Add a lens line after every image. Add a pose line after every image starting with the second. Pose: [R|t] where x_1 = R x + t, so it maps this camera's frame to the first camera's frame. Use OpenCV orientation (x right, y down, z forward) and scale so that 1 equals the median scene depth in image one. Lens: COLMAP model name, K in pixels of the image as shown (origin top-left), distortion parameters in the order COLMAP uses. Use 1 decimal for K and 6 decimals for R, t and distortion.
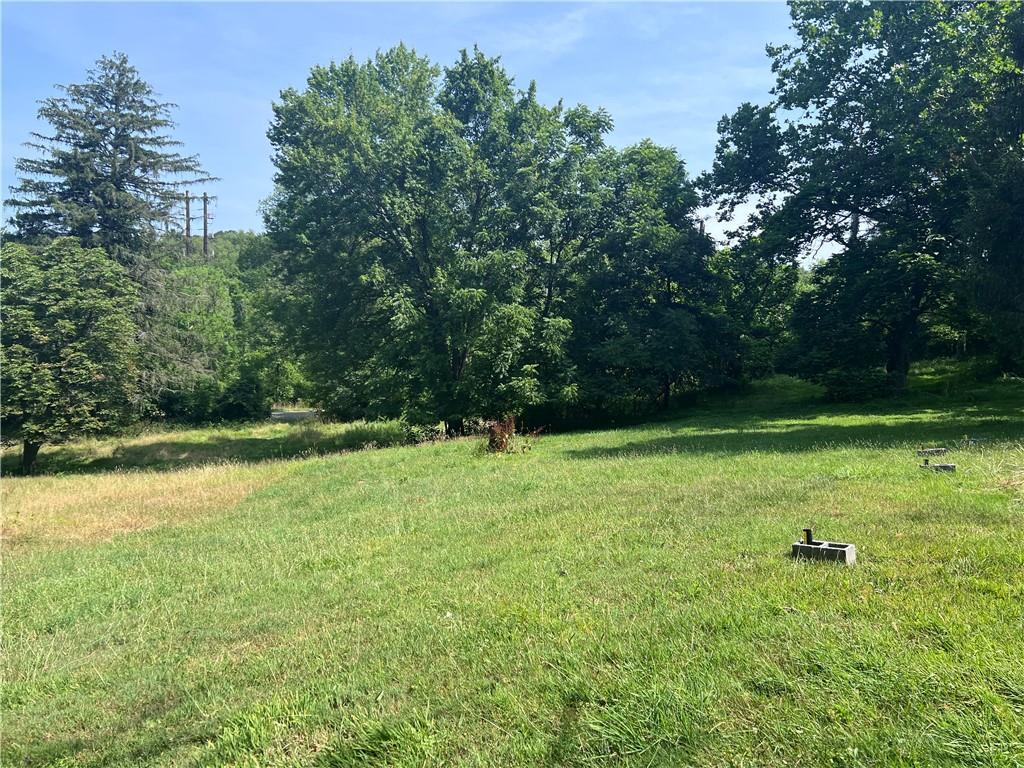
lens RADIAL K [[766.9, 0, 512.0], [0, 766.9, 384.0], [0, 0, 1]] dist [0.100816, -0.124357]
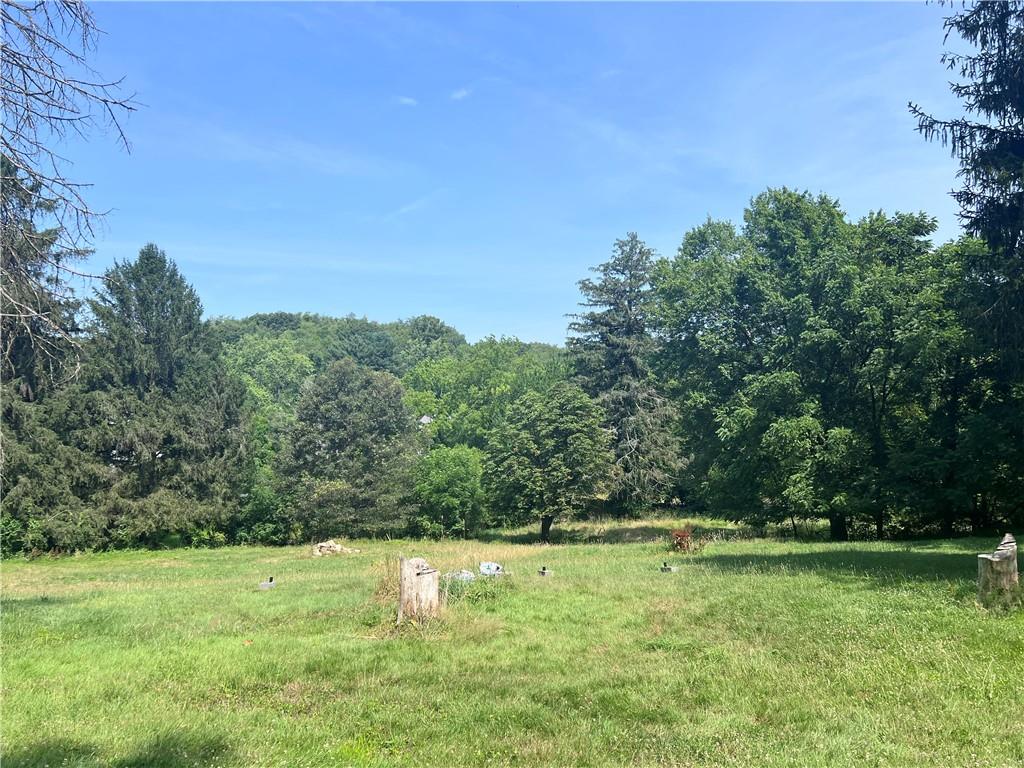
lens RADIAL K [[770.3, 0, 512.0], [0, 770.3, 384.0], [0, 0, 1]] dist [0.060401, -0.071807]
pose [[0.657026, -0.081897, -0.749407, 0.477064], [0.002229, 0.994288, -0.106705, -0.029614], [0.753865, 0.068438, 0.653455, -0.017036]]
